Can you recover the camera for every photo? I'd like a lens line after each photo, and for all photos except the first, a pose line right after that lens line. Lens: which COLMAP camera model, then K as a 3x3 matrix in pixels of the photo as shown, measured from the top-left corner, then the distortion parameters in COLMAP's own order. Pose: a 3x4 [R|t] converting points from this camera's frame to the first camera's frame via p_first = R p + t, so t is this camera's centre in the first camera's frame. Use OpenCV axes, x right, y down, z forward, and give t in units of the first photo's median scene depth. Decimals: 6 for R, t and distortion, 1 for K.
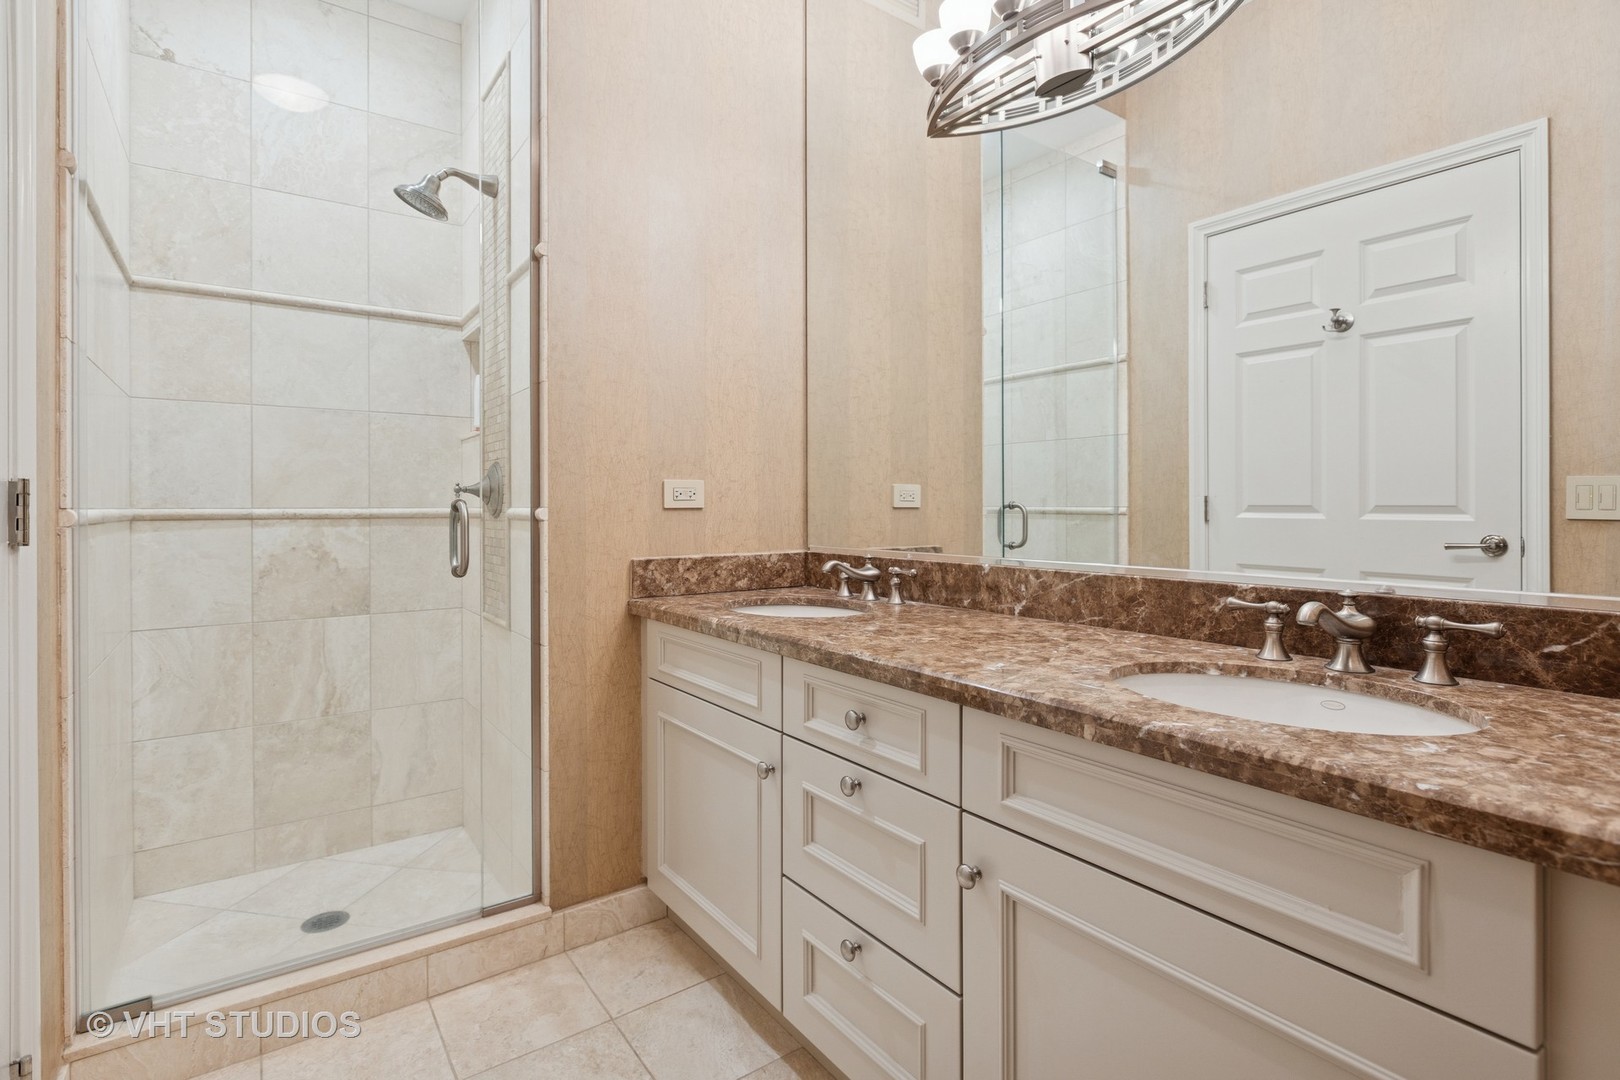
lens RADIAL K [[791.1, 0, 809.4], [0, 791.1, 510.2], [0, 0, 1]] dist [-0.002801, -0.000665]
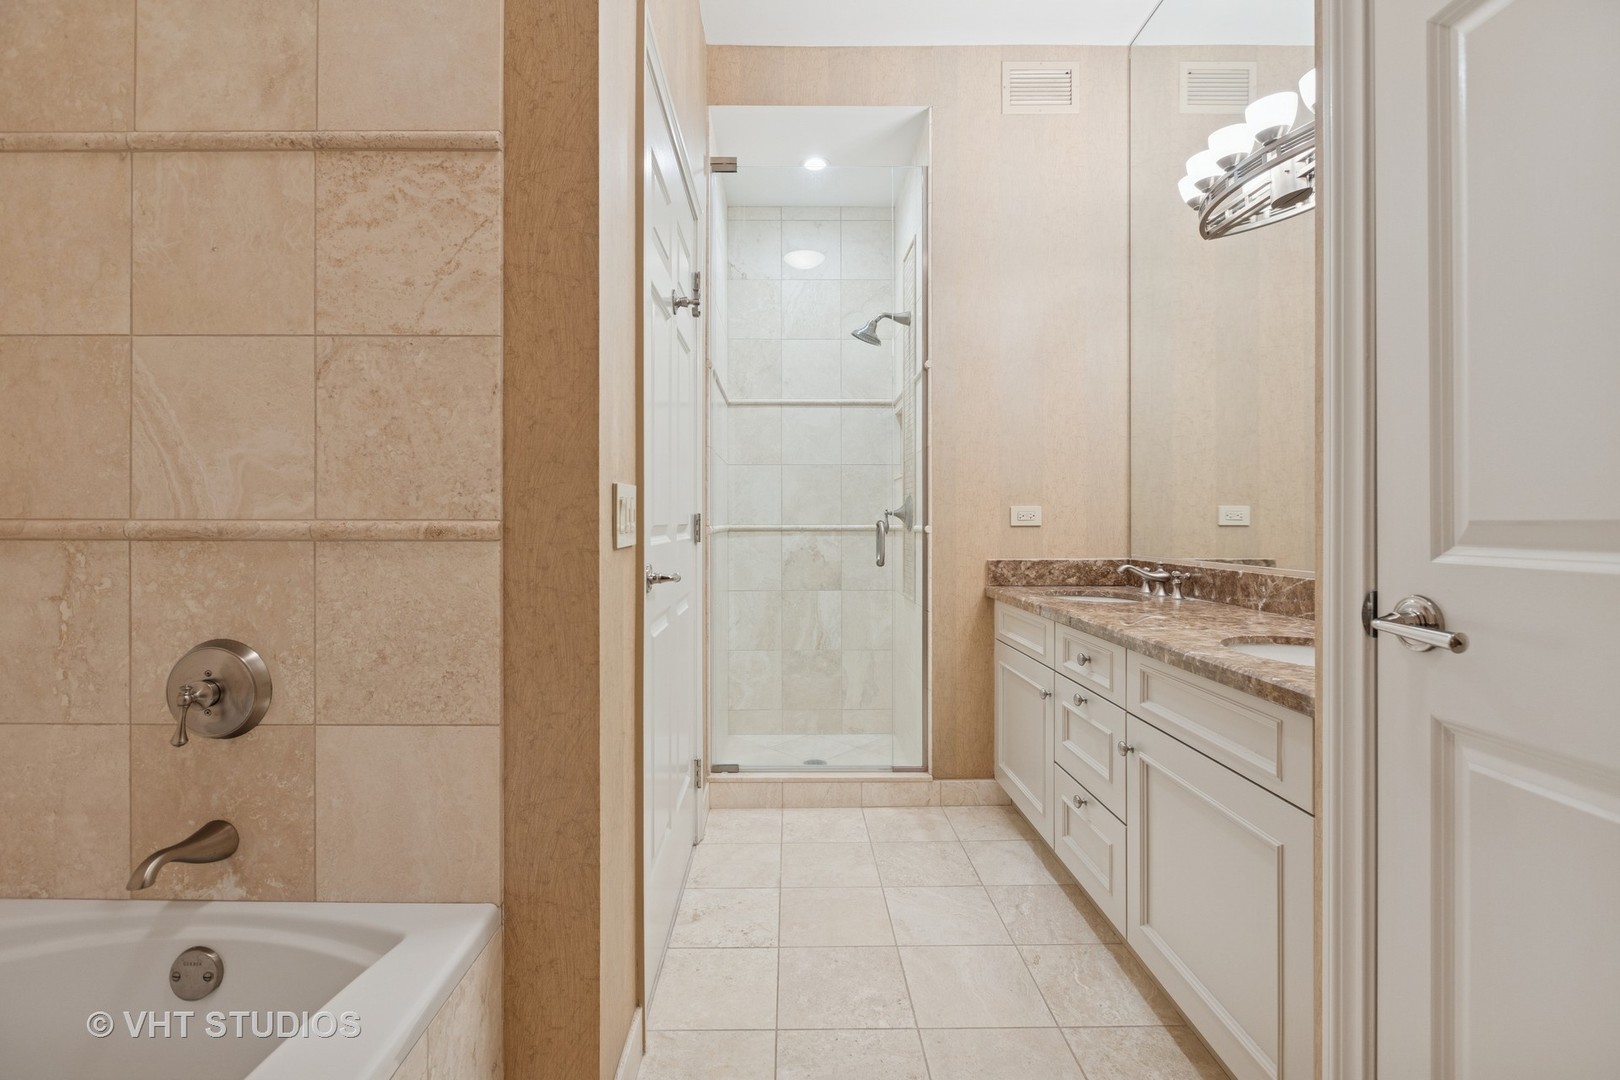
lens RADIAL K [[724.0, 0, 797.8], [0, 724.0, 515.3], [0, 0, 1]] dist [-0.000762, -0.000215]
pose [[0.825586, -0.004440, -0.564259, 0.264187], [-0.002088, 0.999938, -0.010925, -0.006936], [0.564273, 0.010198, 0.825525, -0.350245]]
